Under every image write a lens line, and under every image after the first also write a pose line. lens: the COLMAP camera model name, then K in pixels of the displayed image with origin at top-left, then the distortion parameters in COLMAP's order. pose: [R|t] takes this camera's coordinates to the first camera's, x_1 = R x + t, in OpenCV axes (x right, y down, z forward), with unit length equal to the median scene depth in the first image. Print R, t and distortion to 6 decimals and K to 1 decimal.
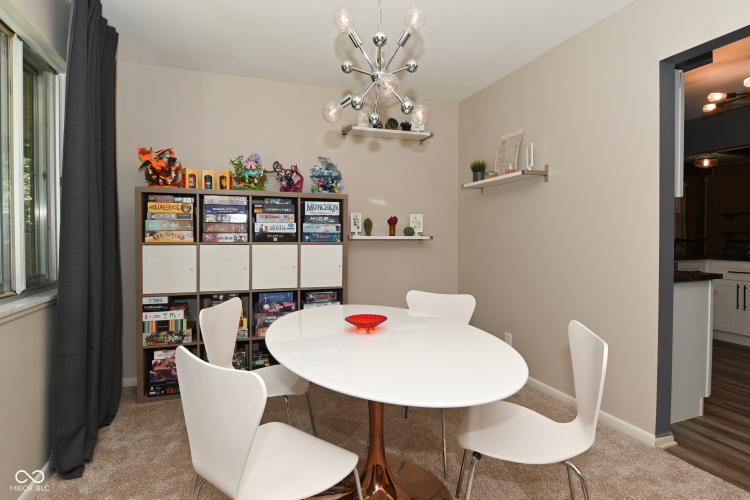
lens RADIAL K [[398.0, 0, 374.5], [0, 398.0, 243.8], [0, 0, 1]] dist [0.015523, -0.022683]
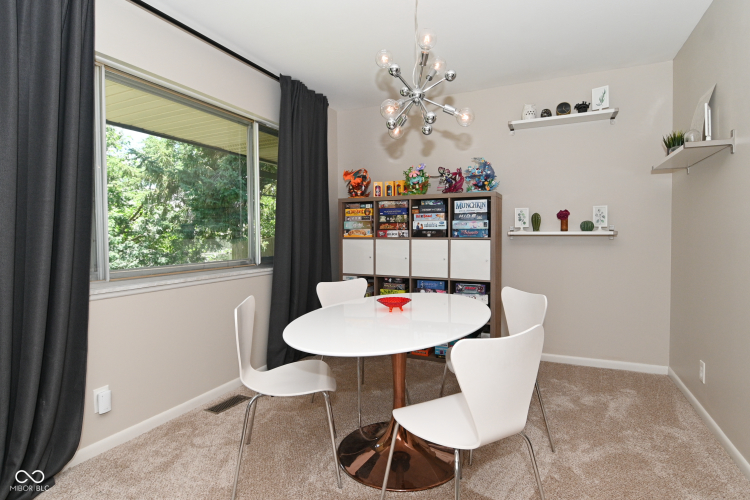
lens RADIAL K [[398.0, 0, 374.5], [0, 398.0, 243.8], [0, 0, 1]] dist [0.015523, -0.022683]
pose [[0.709537, 0.016026, -0.704486, 0.456464], [-0.006665, 0.999849, 0.016032, -0.003236], [0.704637, -0.006680, 0.709536, 0.053549]]
